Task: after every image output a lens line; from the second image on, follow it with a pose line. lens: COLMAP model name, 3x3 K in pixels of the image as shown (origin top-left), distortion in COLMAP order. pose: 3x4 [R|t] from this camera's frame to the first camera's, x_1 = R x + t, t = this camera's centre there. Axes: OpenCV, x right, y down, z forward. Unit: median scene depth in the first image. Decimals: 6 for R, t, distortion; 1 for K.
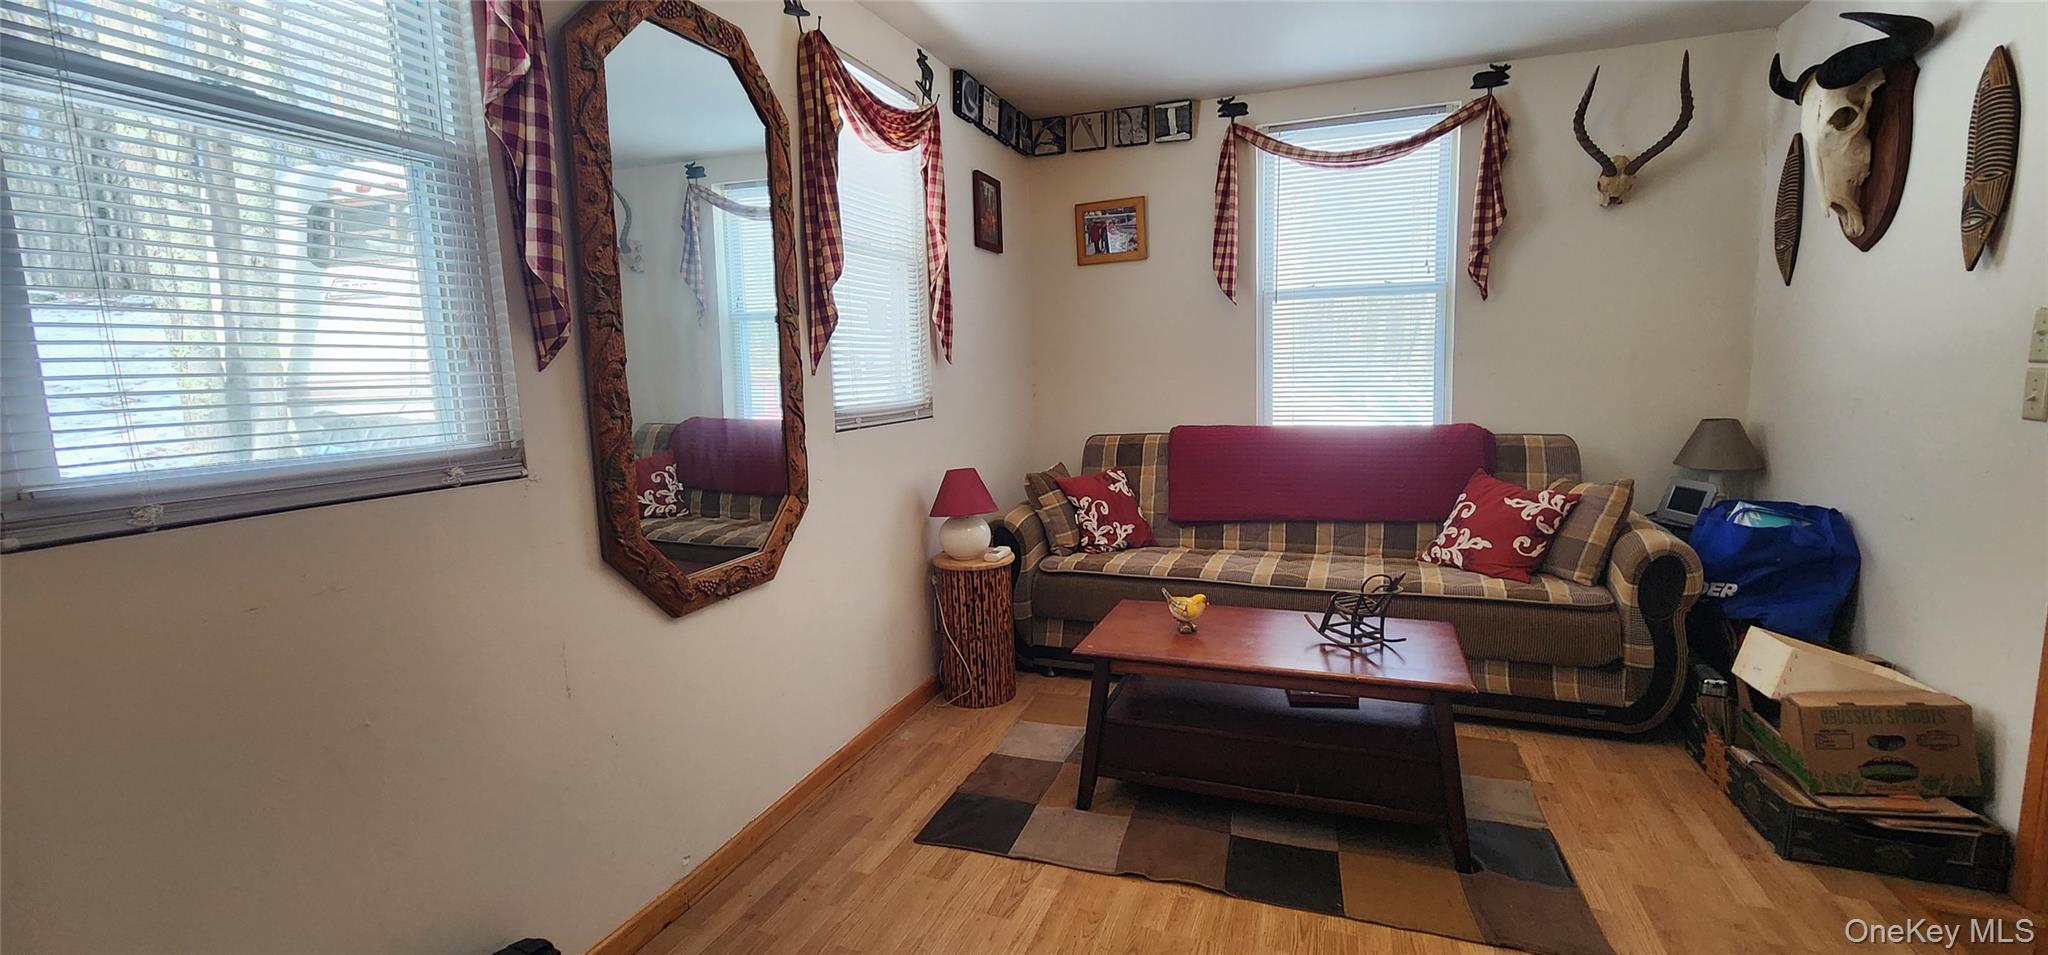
lens RADIAL K [[835.5, 0, 1028.1], [0, 835.5, 474.8], [0, 0, 1]] dist [0.003093, 0.000364]
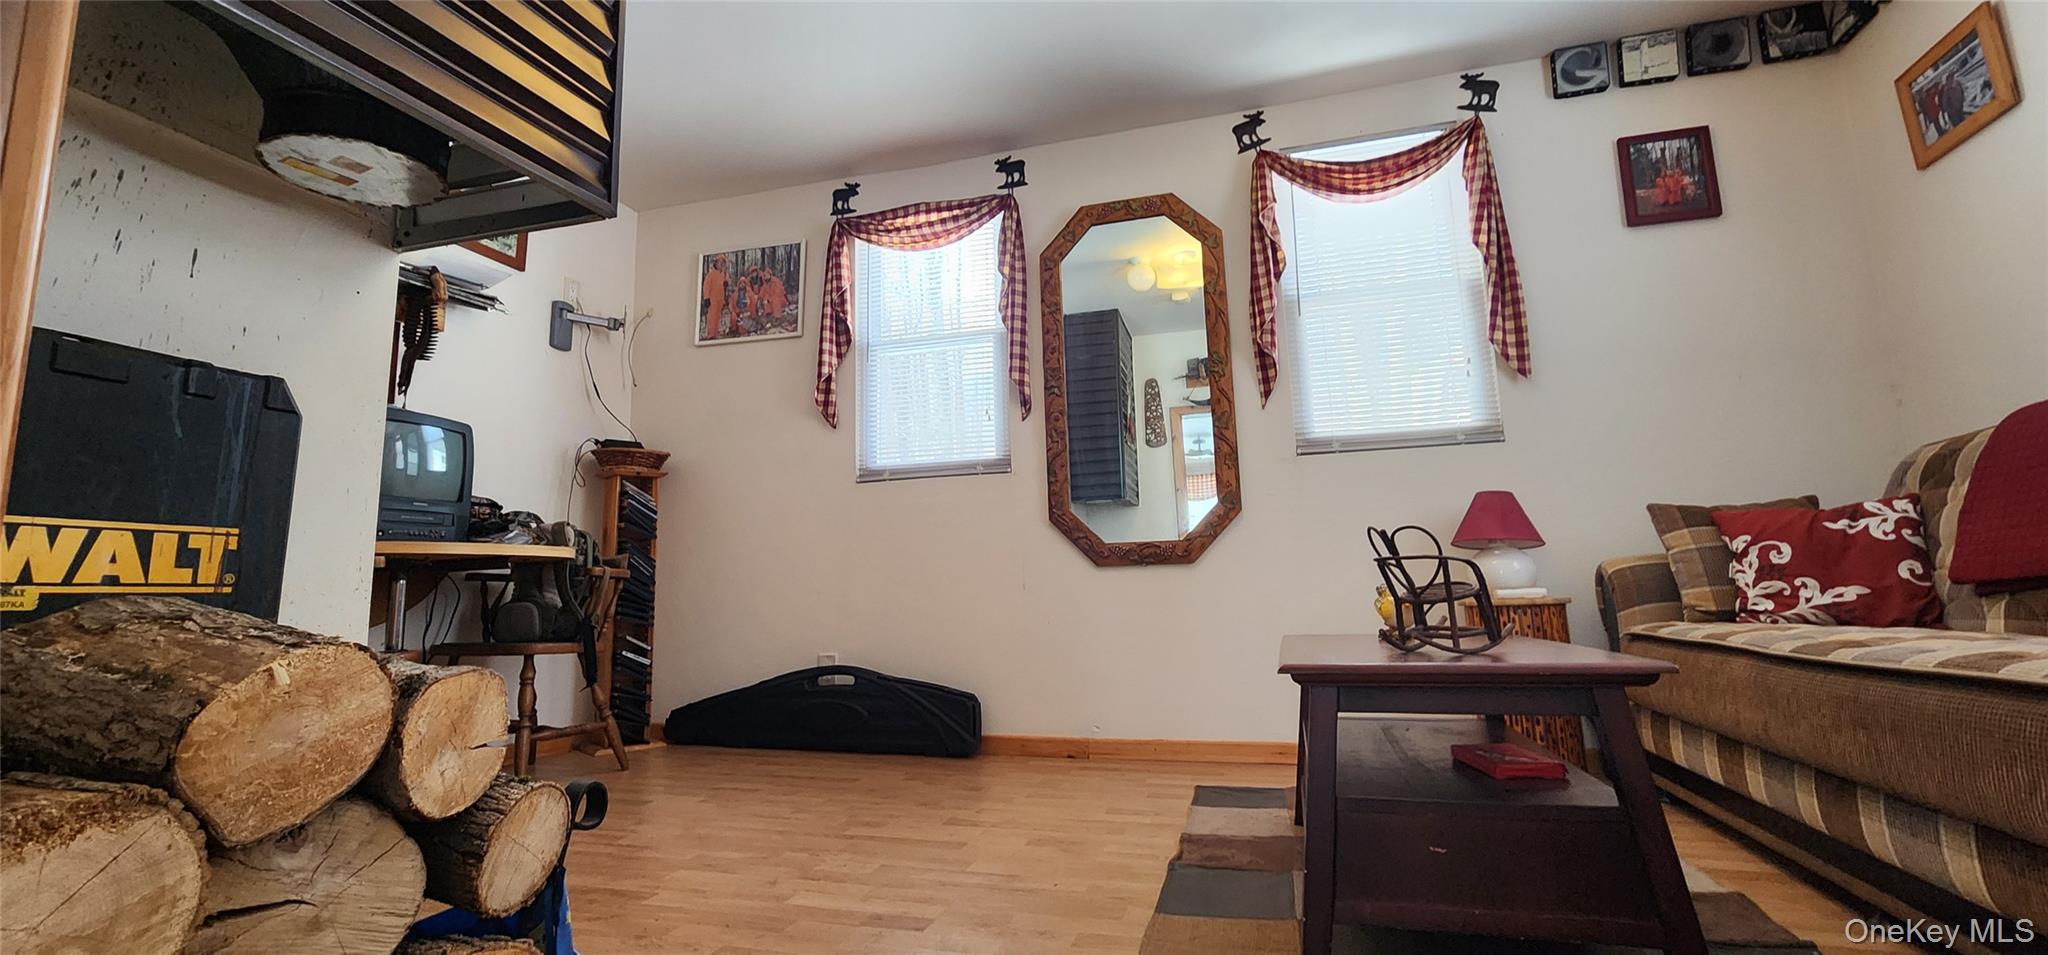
lens RADIAL K [[835.5, 0, 1021.8], [0, 835.5, 468.9], [0, 0, 1]] dist [0.003093, 0.000364]
pose [[0.085458, -0.123260, -0.988688, 0.653987], [-0.107989, 0.985326, -0.132175, 0.119802], [0.990472, 0.118063, 0.070894, 0.412307]]
